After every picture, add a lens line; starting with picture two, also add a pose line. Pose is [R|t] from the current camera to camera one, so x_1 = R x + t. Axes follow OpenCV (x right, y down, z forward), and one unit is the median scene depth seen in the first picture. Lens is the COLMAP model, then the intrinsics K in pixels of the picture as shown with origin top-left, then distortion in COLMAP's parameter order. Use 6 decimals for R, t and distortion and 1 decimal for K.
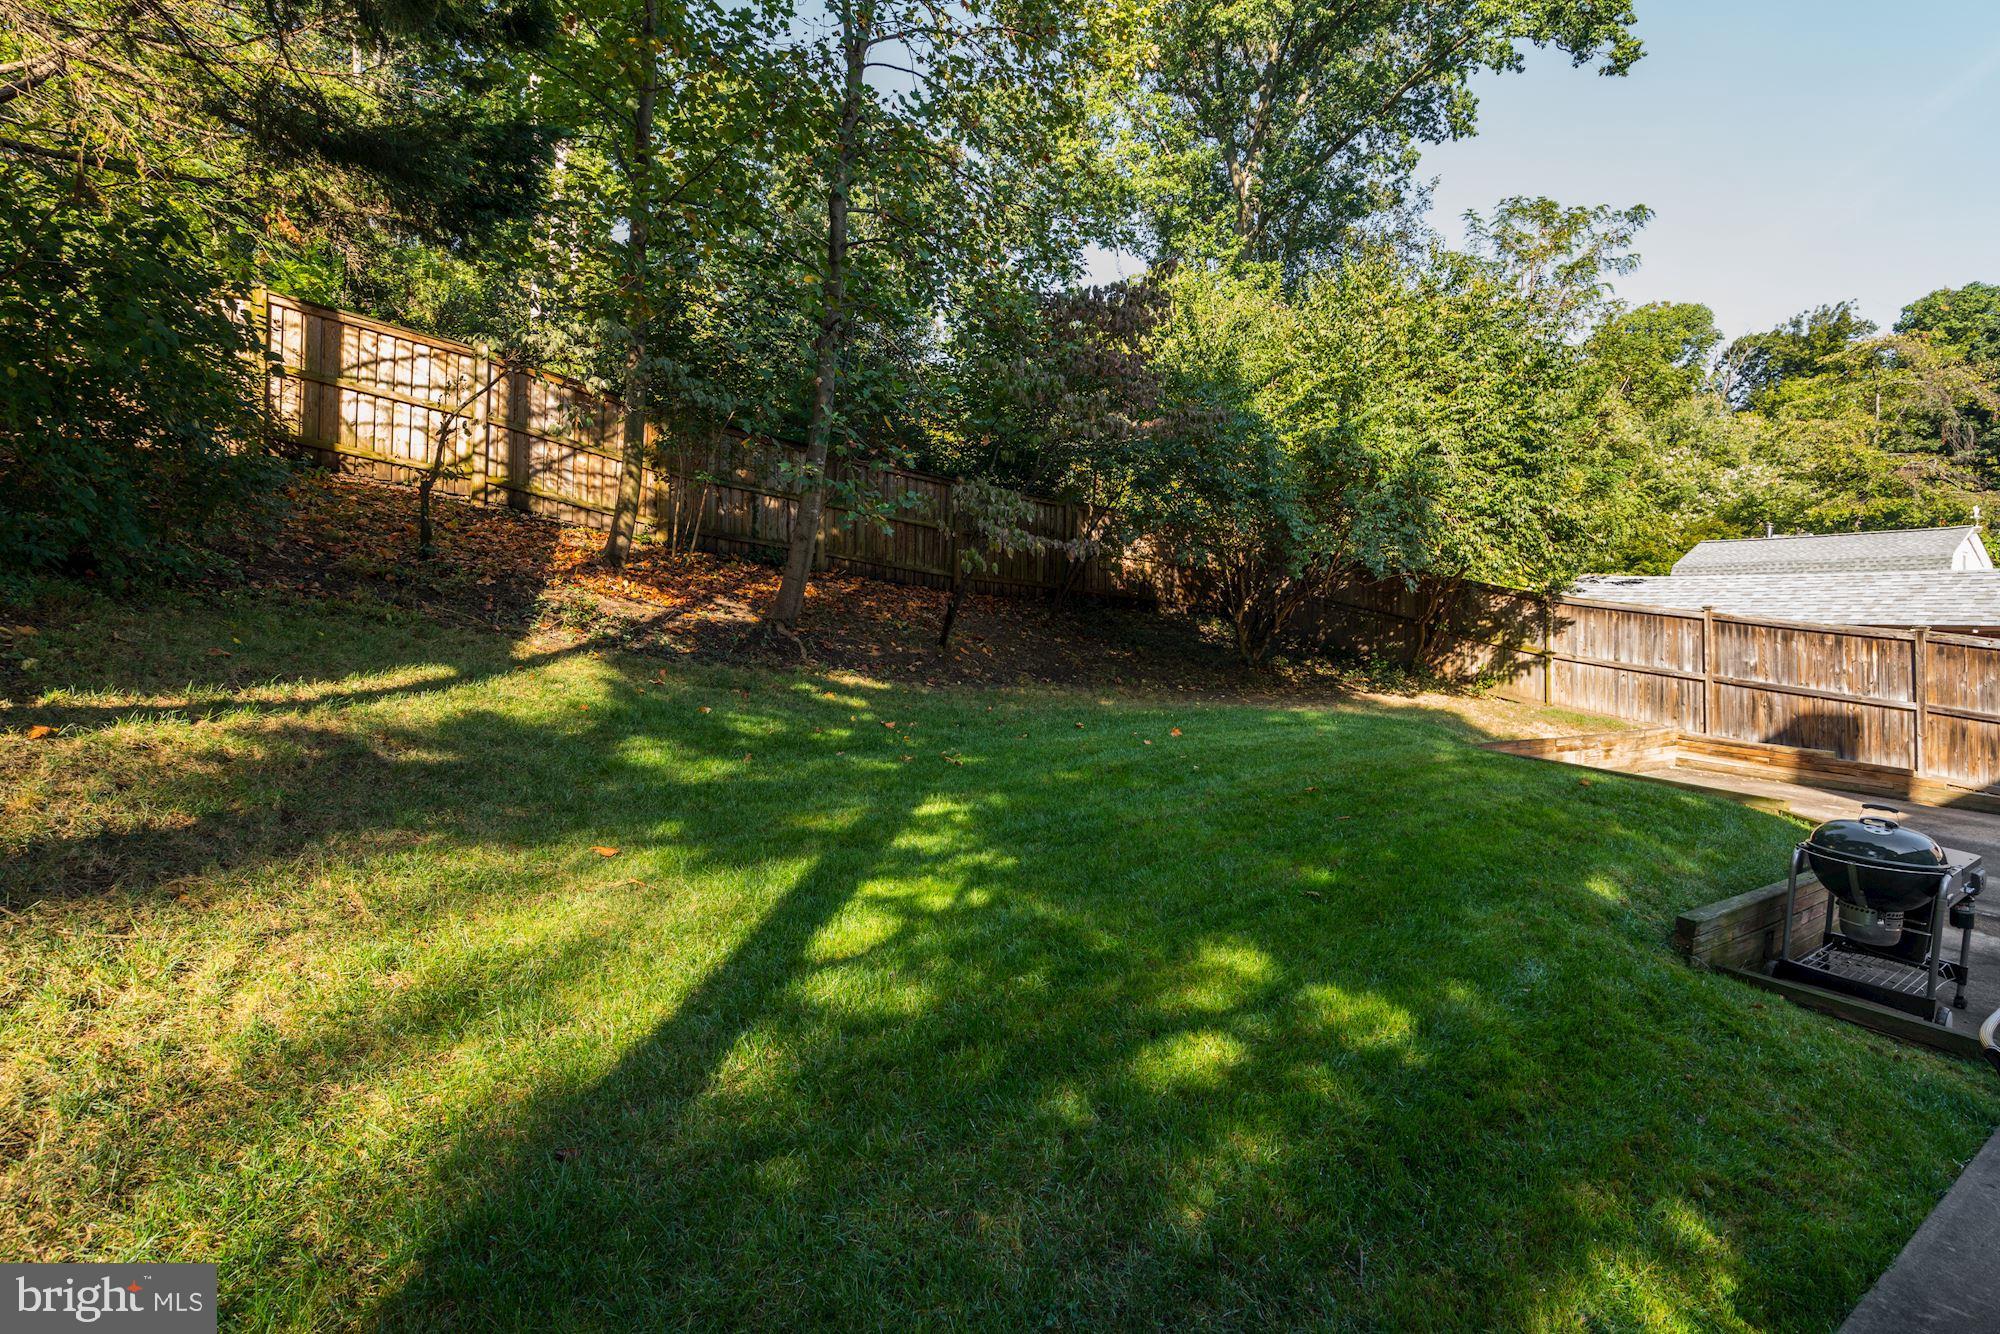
lens RADIAL K [[1050.3, 0, 1088.1], [0, 1050.3, 619.0], [0, 0, 1]] dist [0.025814, 0.001710]
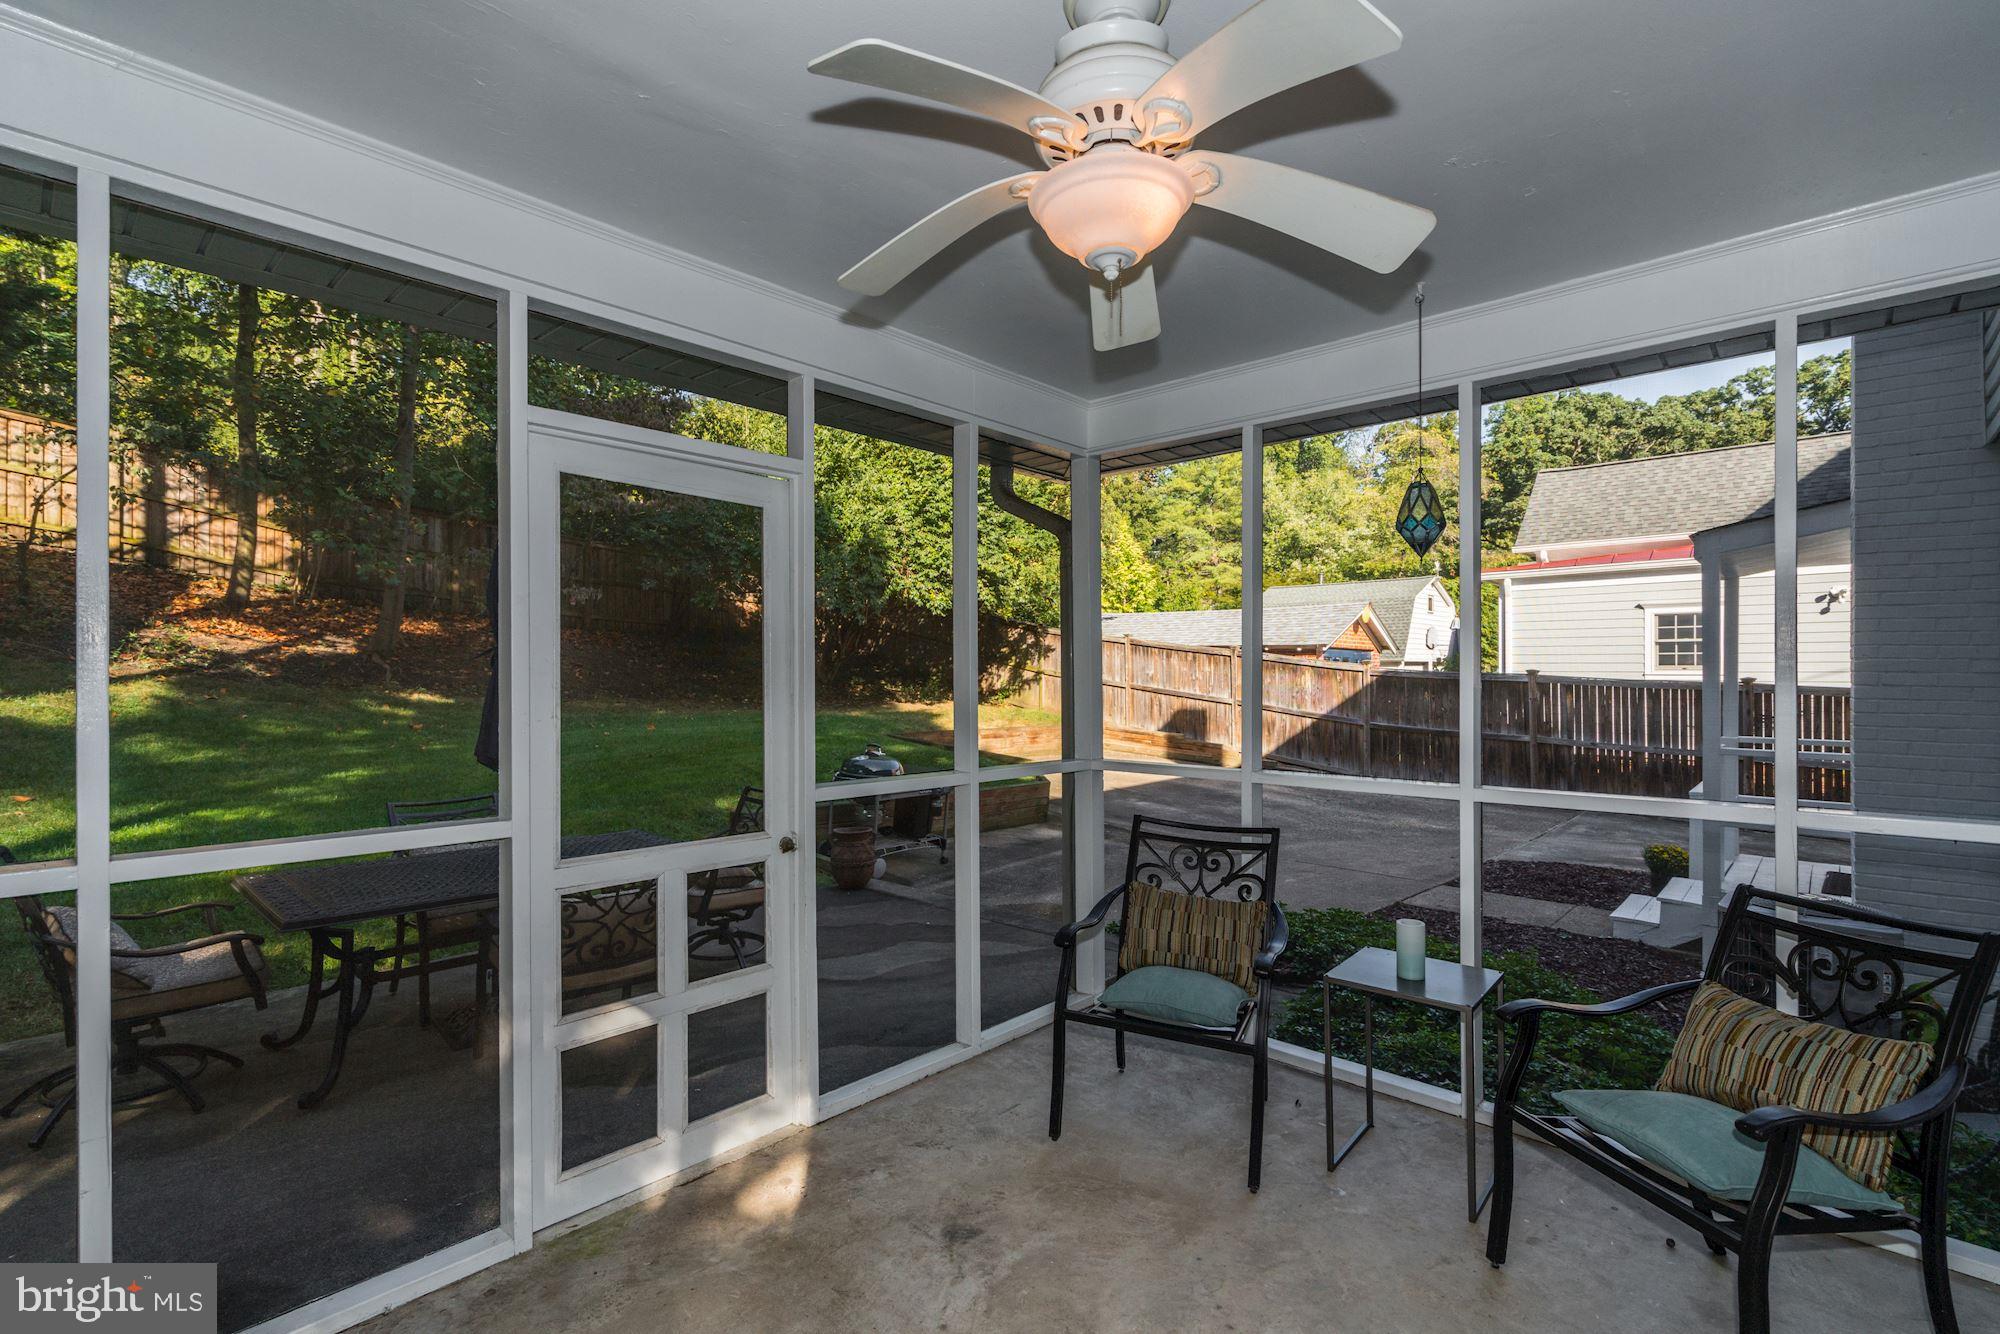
lens RADIAL K [[890.5, 0, 979.8], [0, 890.5, 669.2], [0, 0, 1]] dist [0.012133, 0.001321]
pose [[0.992376, -0.015358, 0.122287, 0.281865], [0.013380, 0.999766, 0.016980, 0.012457], [-0.122519, -0.015215, 0.992350, -0.155890]]
